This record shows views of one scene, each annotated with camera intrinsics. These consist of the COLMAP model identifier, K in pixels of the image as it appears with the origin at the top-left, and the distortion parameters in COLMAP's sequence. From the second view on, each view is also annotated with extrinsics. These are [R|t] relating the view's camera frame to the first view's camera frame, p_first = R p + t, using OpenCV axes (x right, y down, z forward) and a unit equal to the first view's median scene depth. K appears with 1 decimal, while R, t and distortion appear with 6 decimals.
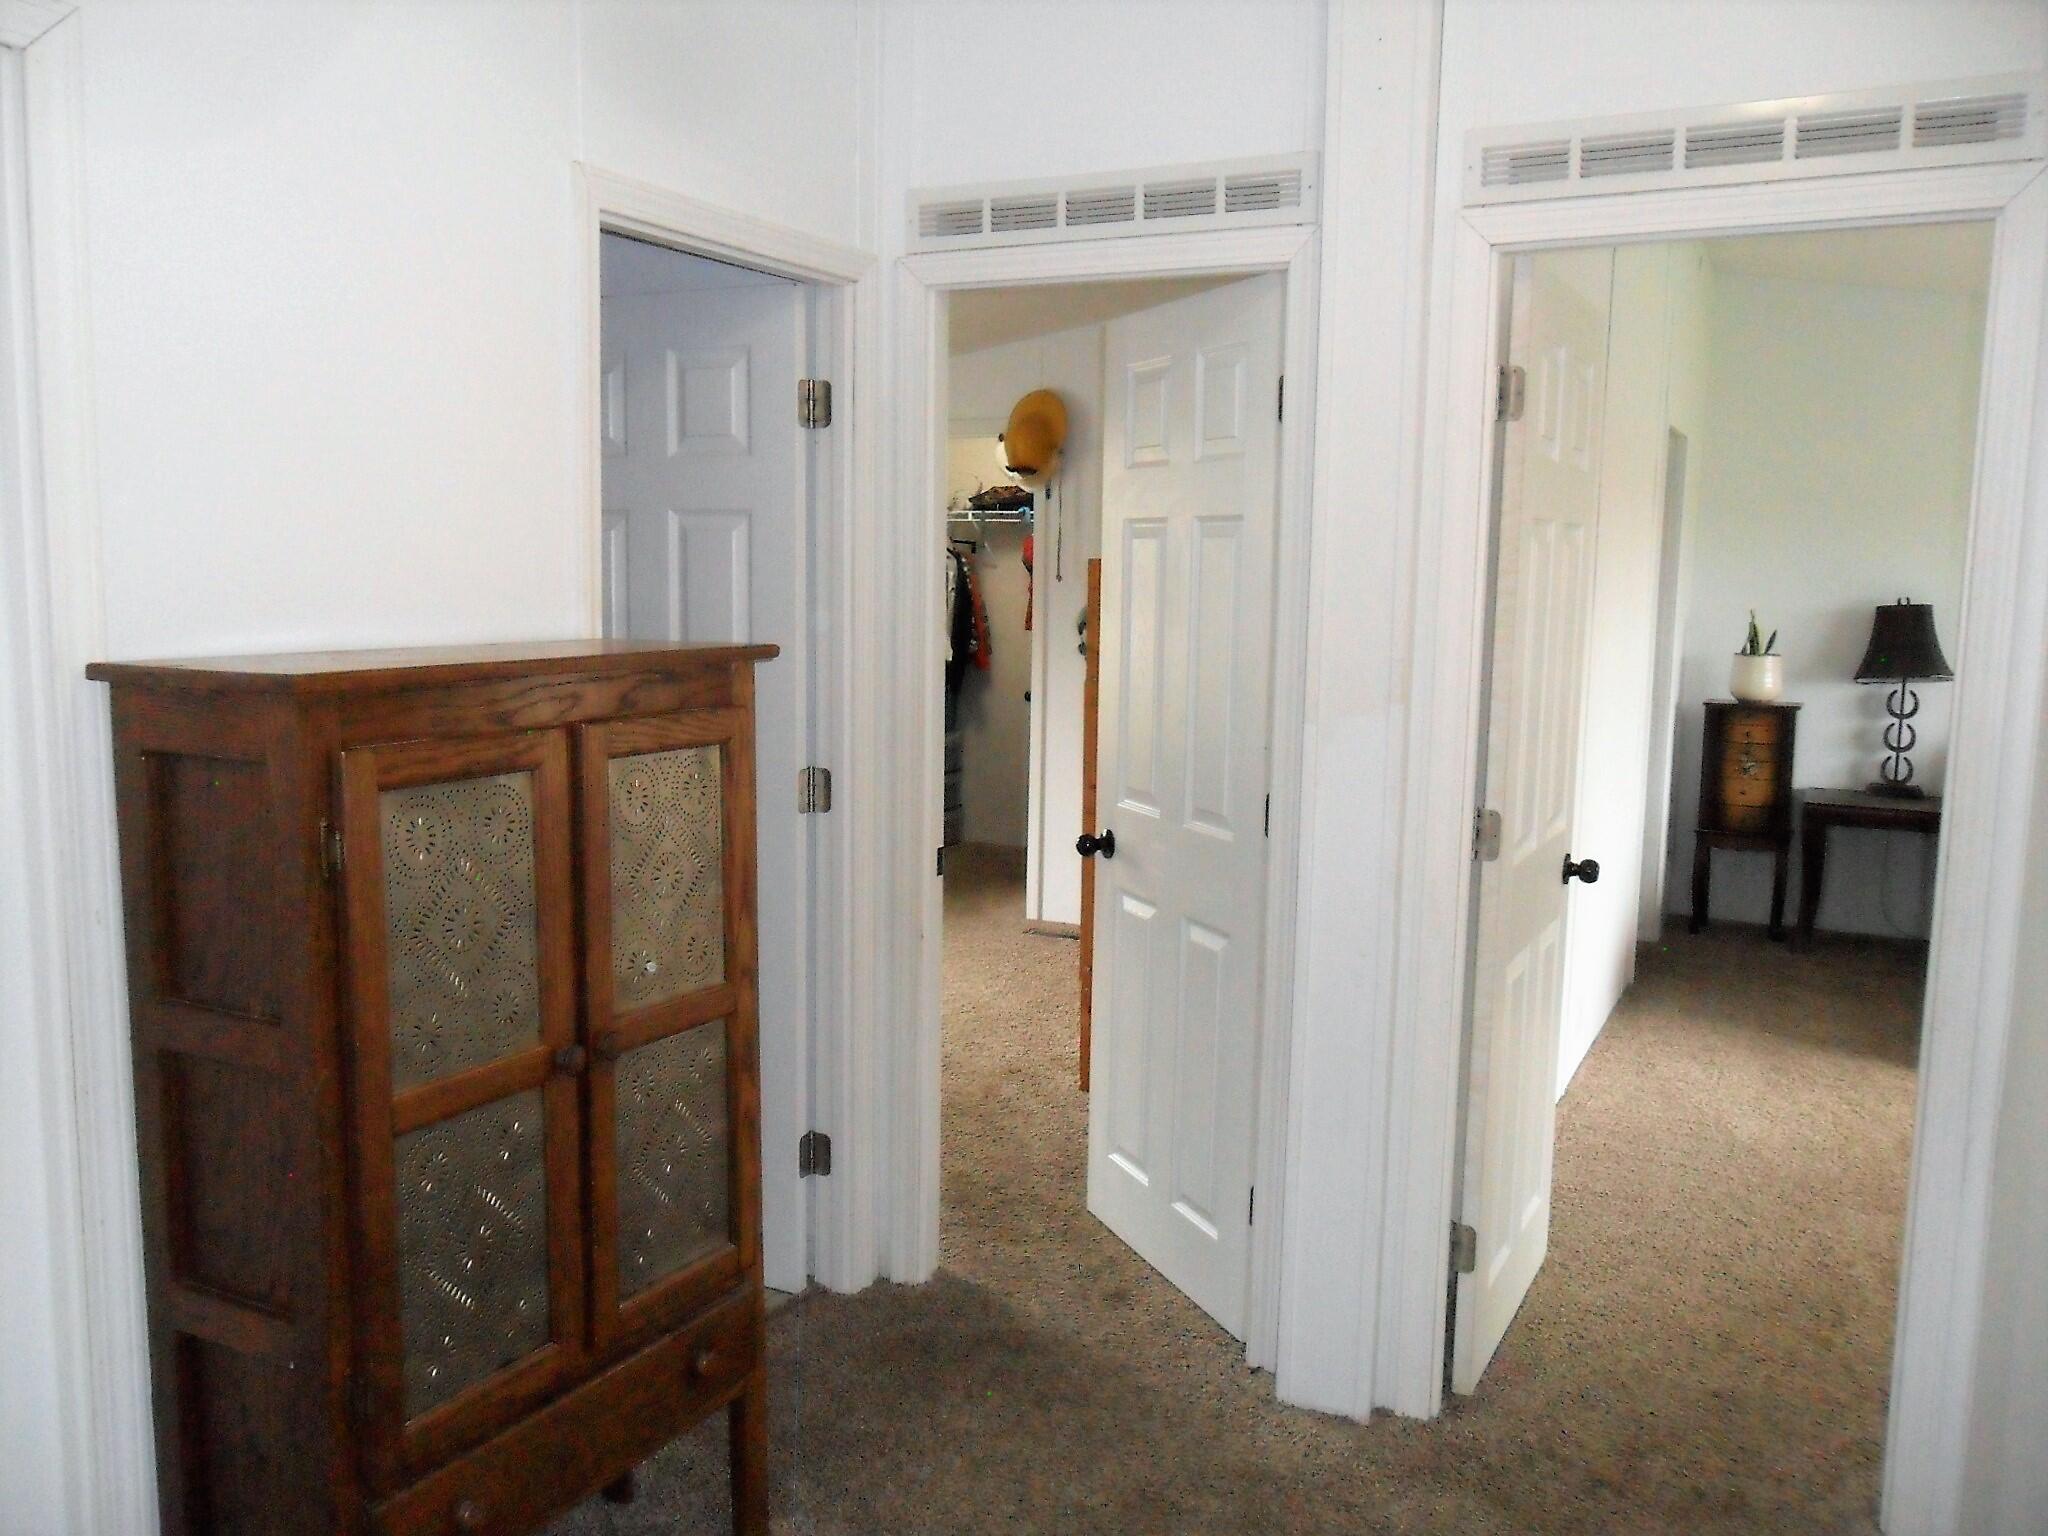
lens RADIAL K [[1661.0, 0, 1010.8], [0, 1661.0, 804.4], [0, 0, 1]] dist [-0.036446, 0.035369]
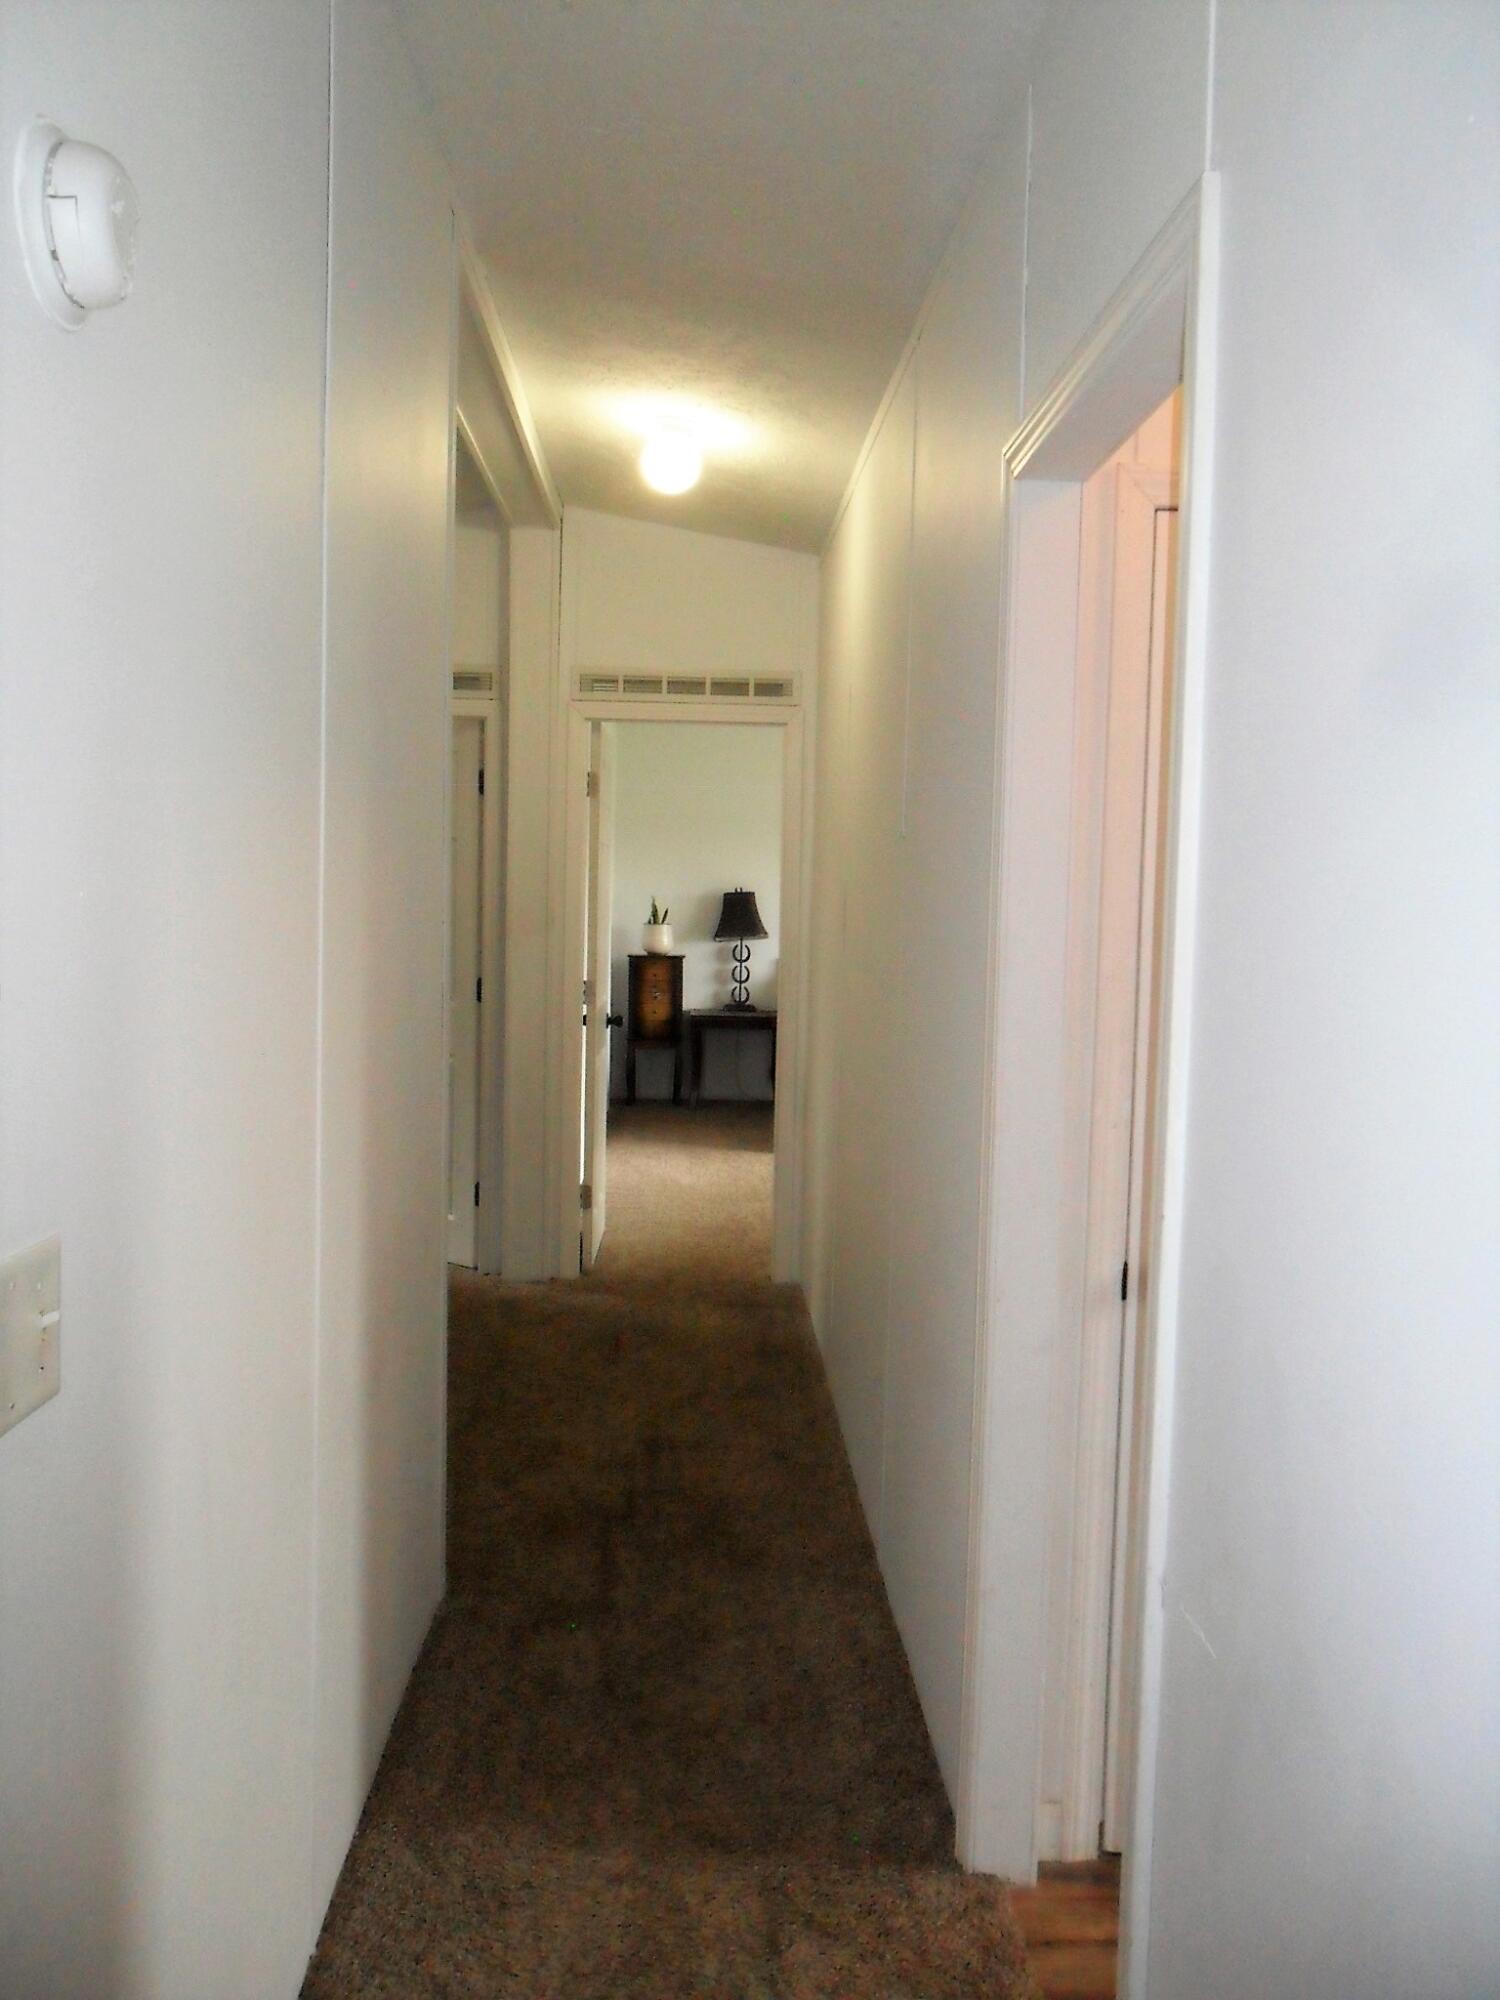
lens RADIAL K [[1622.0, 0, 746.6], [0, 1622.0, 1002.6], [0, 0, 1]] dist [-0.036446, 0.035369]
pose [[0.870700, -0.025493, 0.491154, -0.237591], [0.053853, 0.997593, -0.043690, 0.056938], [-0.488858, 0.064491, 0.869977, -0.384344]]
